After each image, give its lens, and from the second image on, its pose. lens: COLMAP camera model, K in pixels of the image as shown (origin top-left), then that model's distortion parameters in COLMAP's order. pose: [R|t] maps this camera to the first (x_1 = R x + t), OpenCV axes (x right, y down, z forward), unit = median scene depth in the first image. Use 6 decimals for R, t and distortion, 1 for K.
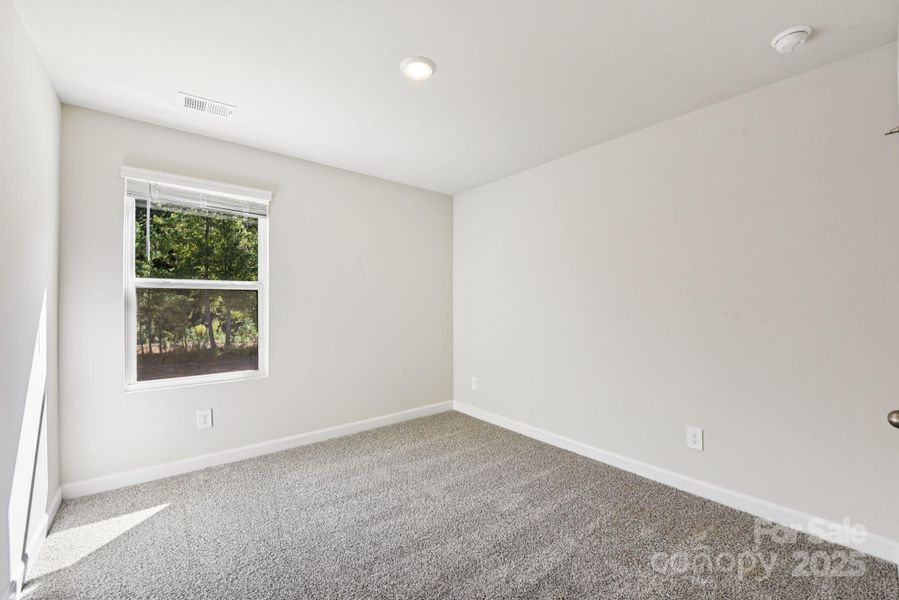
lens RADIAL K [[358.9, 0, 450.6], [0, 358.9, 300.8], [0, 0, 1]] dist [-0.018105, -0.000742]
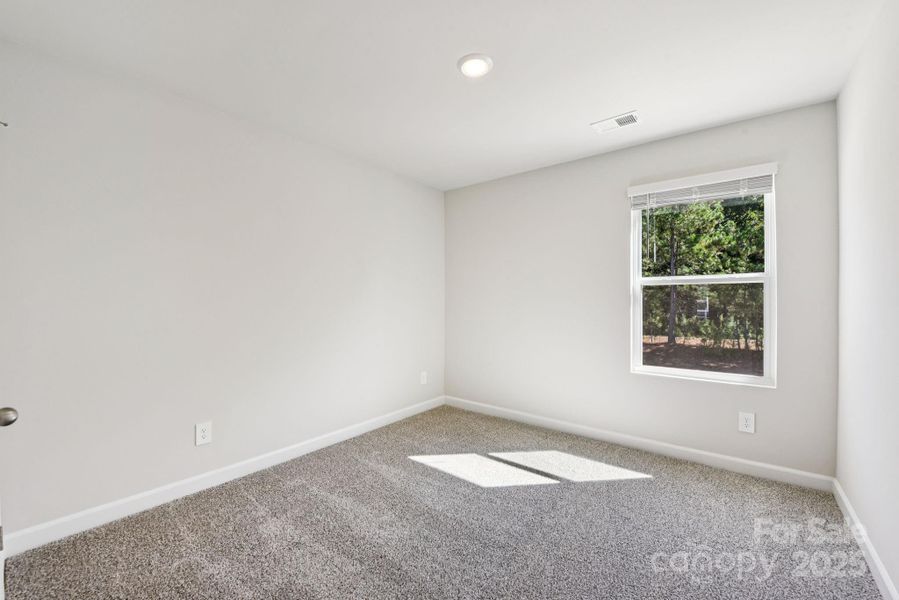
lens RADIAL K [[358.9, 0, 450.6], [0, 358.9, 300.8], [0, 0, 1]] dist [-0.018105, -0.000742]
pose [[0.208225, 0.003374, -0.978075, 0.145698], [0.008714, 0.999948, 0.005305, 0.001452], [0.978042, -0.009628, 0.208185, 0.119567]]
